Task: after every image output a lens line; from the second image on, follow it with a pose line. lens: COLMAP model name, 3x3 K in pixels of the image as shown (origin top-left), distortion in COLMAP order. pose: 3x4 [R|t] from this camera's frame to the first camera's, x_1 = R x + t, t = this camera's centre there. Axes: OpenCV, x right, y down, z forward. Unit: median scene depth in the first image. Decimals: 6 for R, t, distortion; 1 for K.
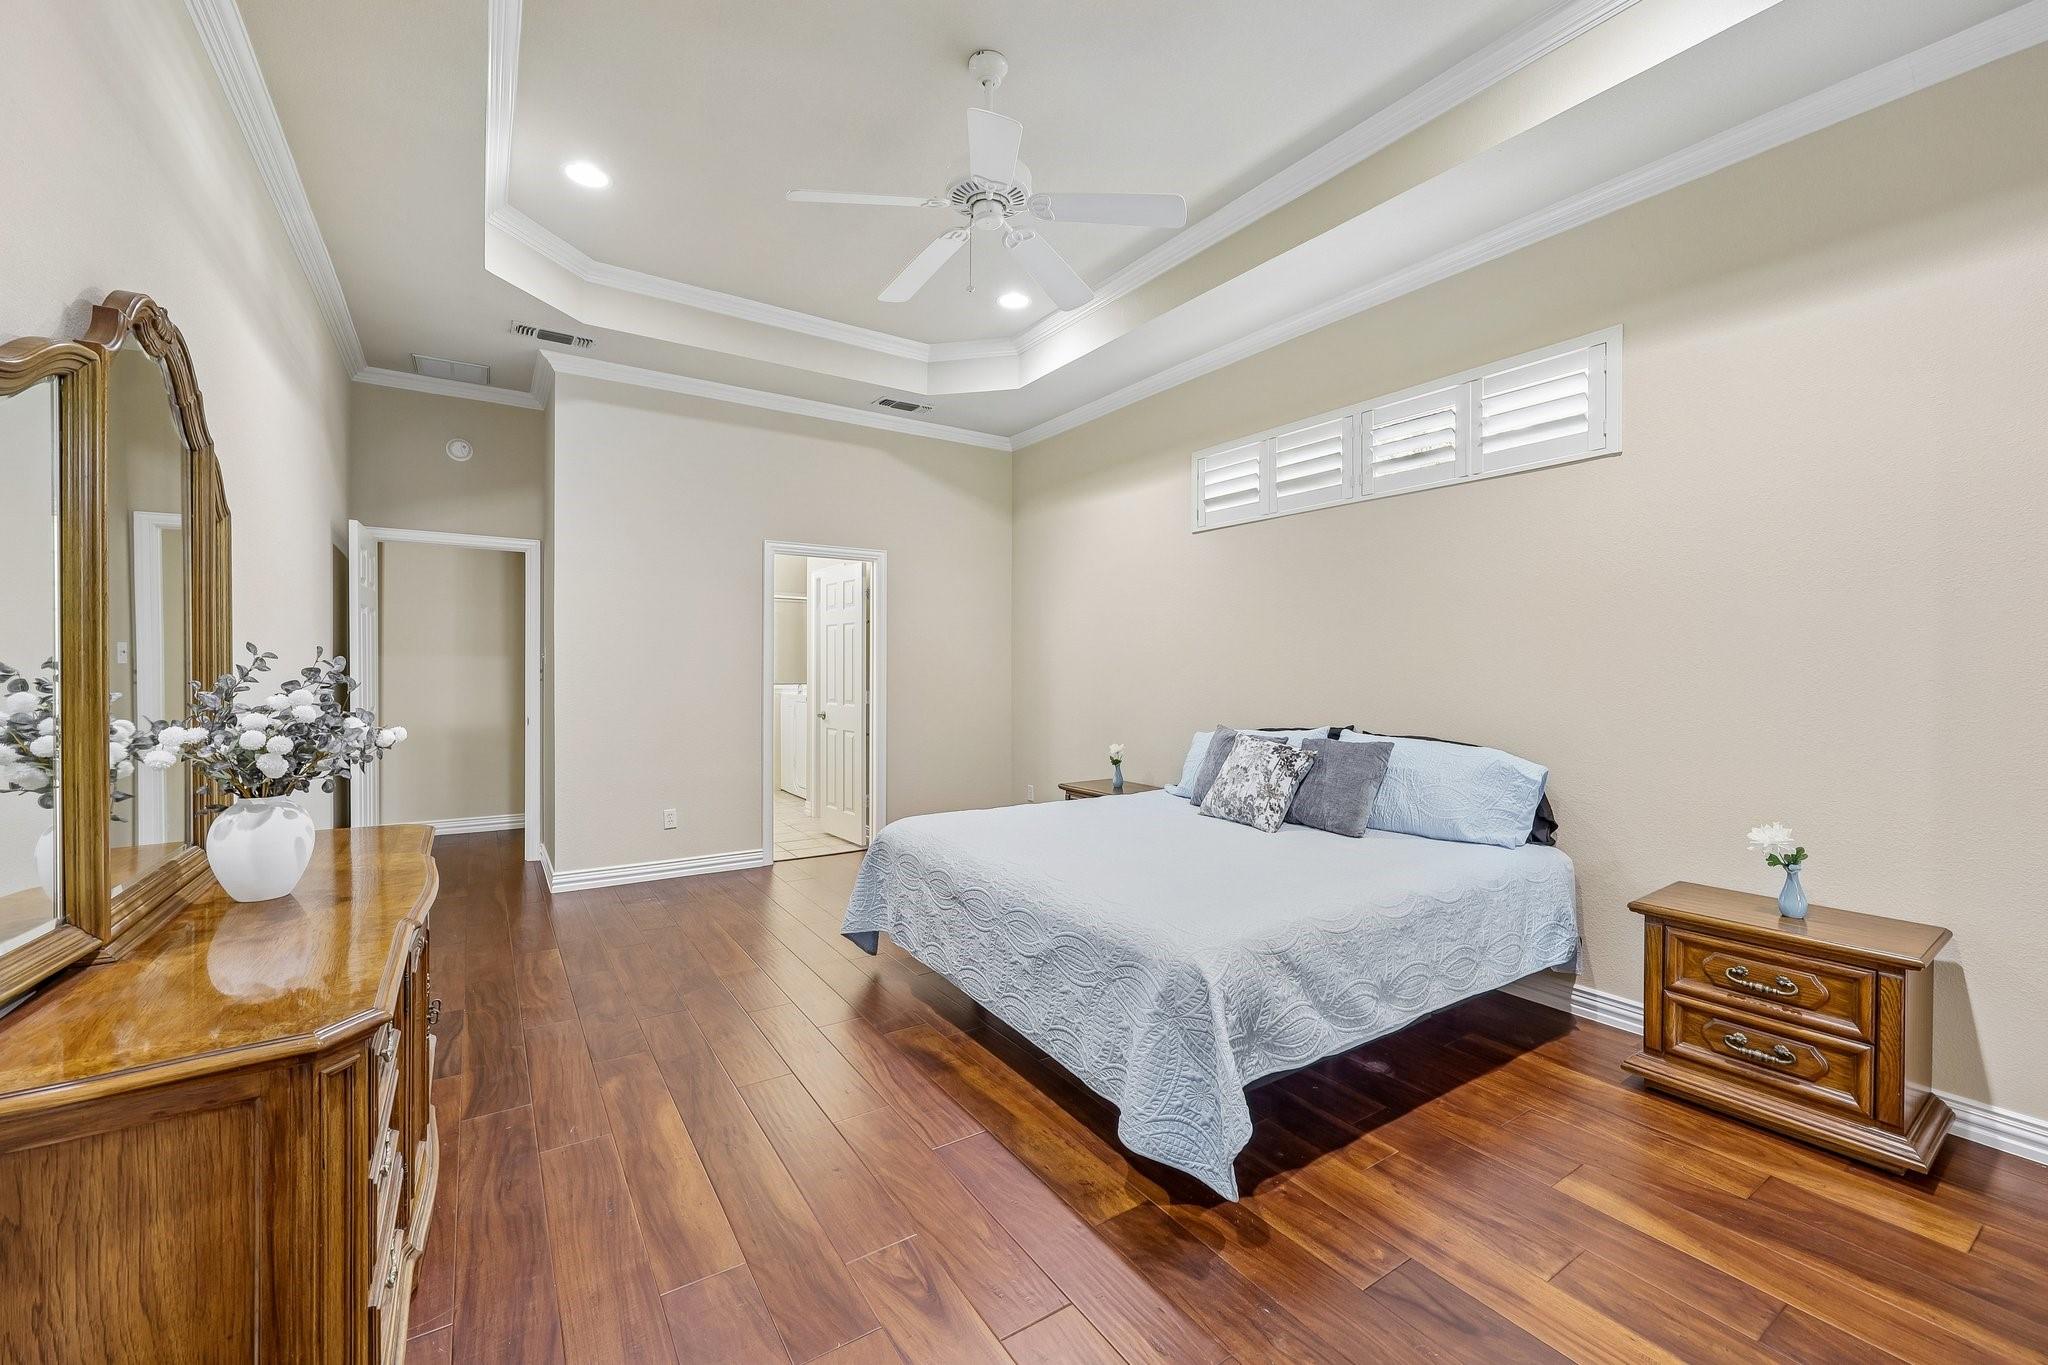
lens RADIAL K [[833.0, 0, 1027.2], [0, 833.0, 661.1], [0, 0, 1]] dist [0.001357, 0.000010]
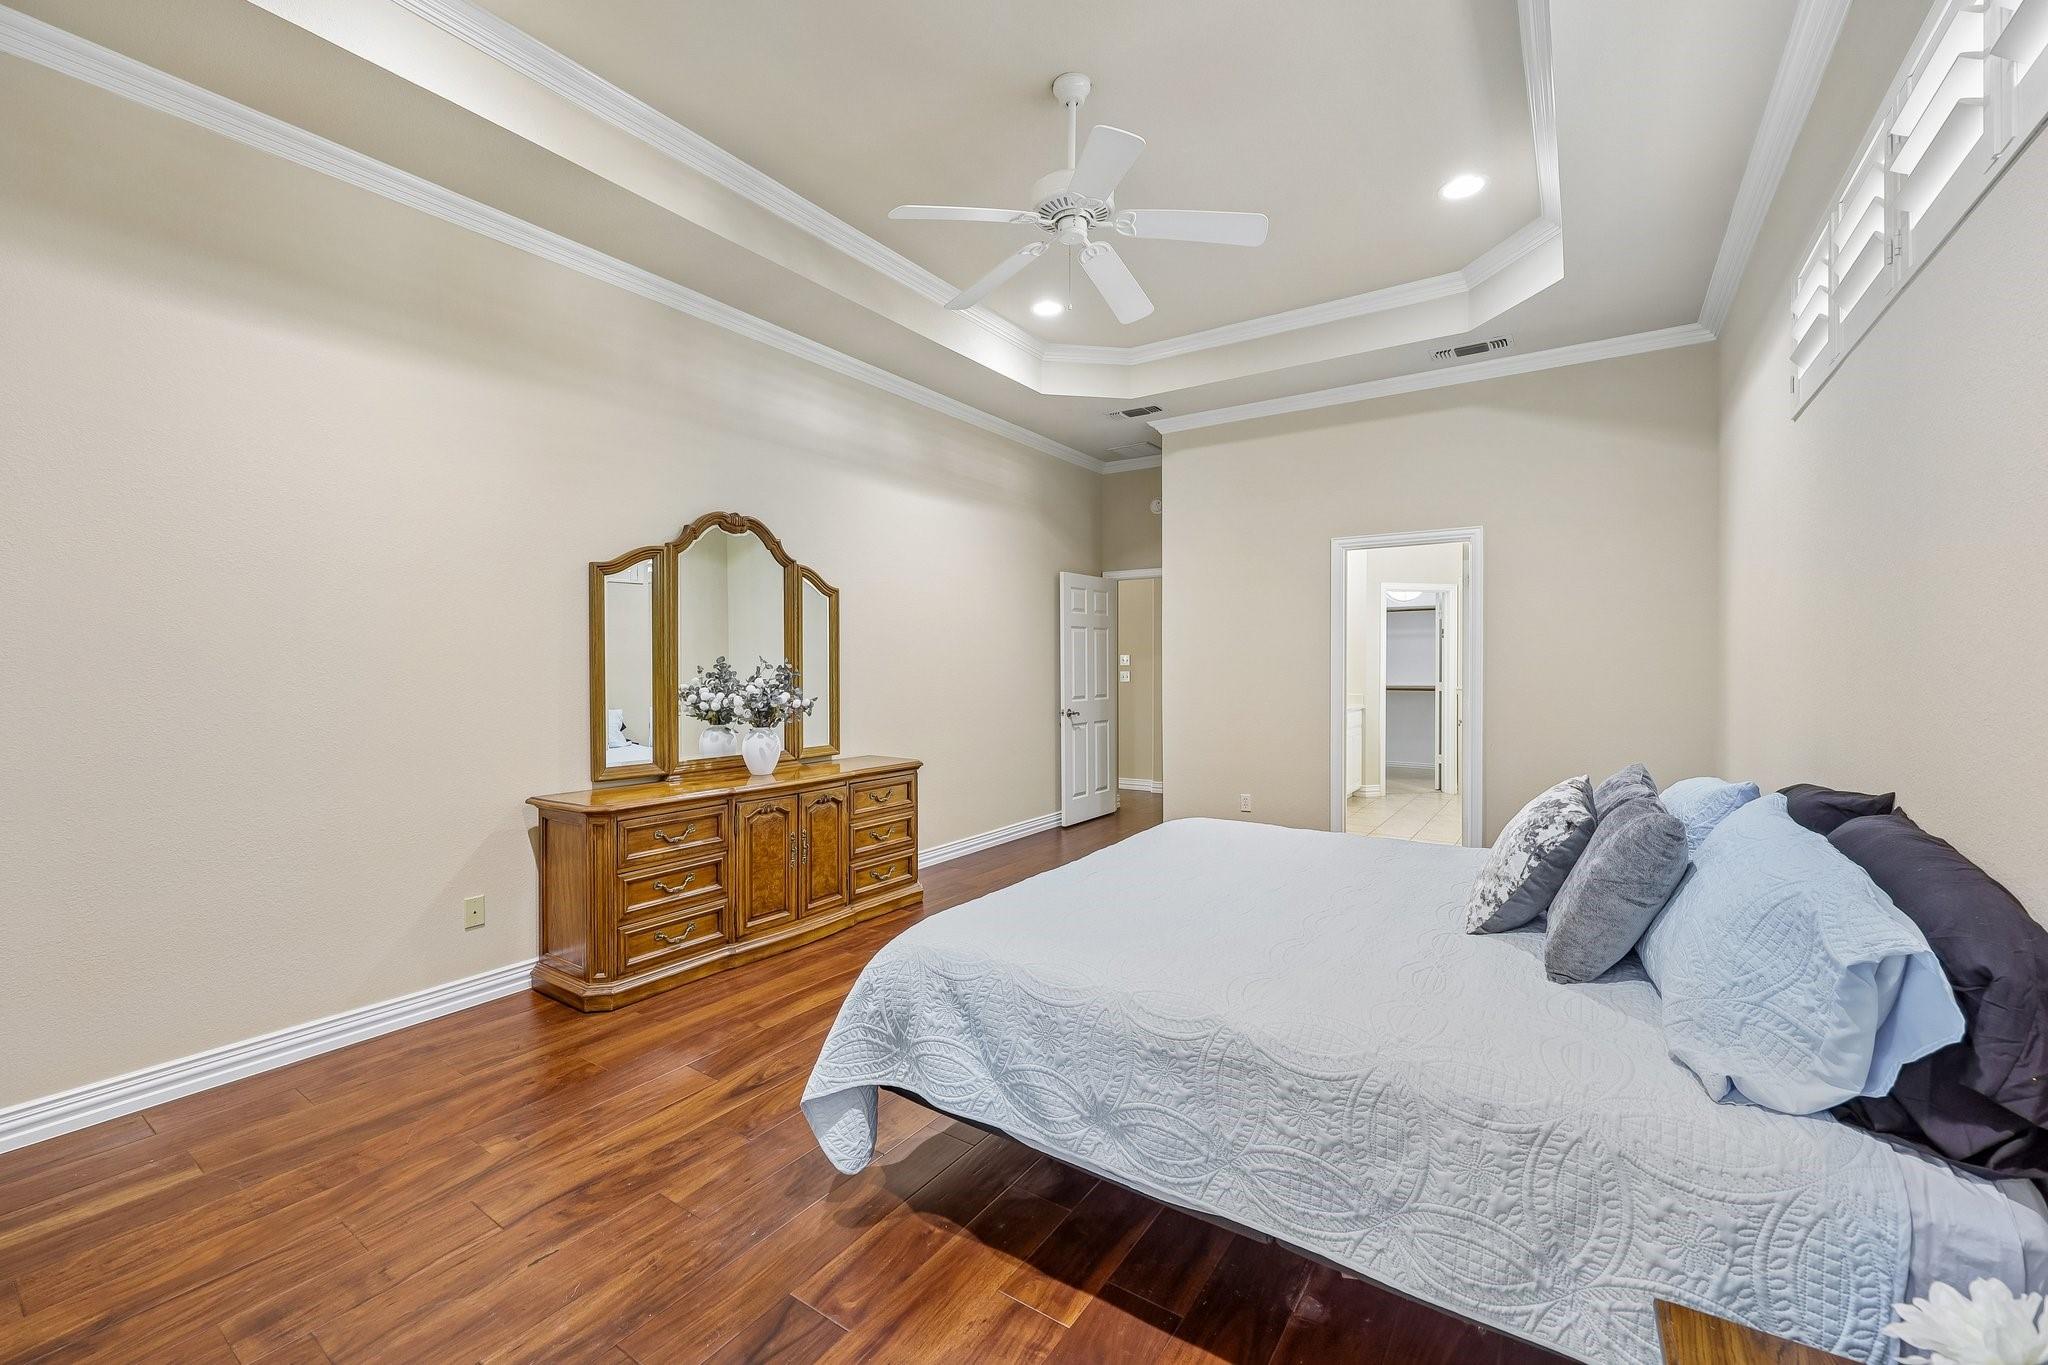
lens RADIAL K [[827.4, 0, 1018.1], [0, 827.4, 665.9], [0, 0, 1]] dist [0.000684, 0.000049]
pose [[0.370139, -0.004043, -0.928968, 0.590000], [0.008370, 0.999964, -0.001017, 0.004540], [0.928939, -0.007399, 0.370160, 0.370601]]
